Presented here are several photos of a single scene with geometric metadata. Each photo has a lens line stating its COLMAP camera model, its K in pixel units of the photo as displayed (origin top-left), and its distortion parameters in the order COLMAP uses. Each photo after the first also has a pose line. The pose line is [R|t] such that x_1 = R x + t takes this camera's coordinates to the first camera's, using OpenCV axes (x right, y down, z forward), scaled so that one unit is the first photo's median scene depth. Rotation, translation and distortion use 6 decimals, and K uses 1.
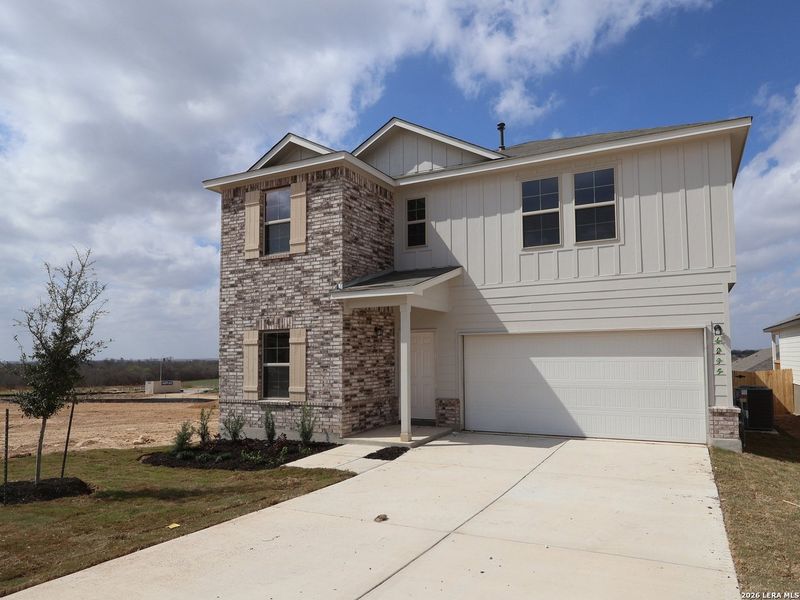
lens RADIAL K [[497.5, 0, 467.6], [0, 497.5, 326.4], [0, 0, 1]] dist [0.001144, 0.000384]
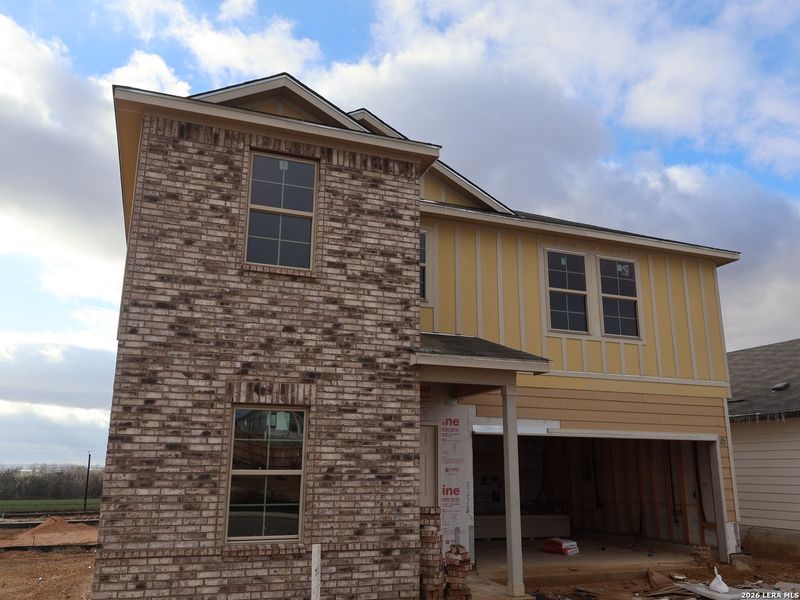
lens RADIAL K [[654.5, 0, 400.0], [0, 654.5, 300.0], [0, 0, 1]] dist [0.001971, -0.001372]
pose [[0.714185, 0.191779, 0.673172, -0.805061], [-0.057218, 0.974511, -0.216922, 0.043159], [-0.697614, 0.116405, 0.706954, 0.415096]]
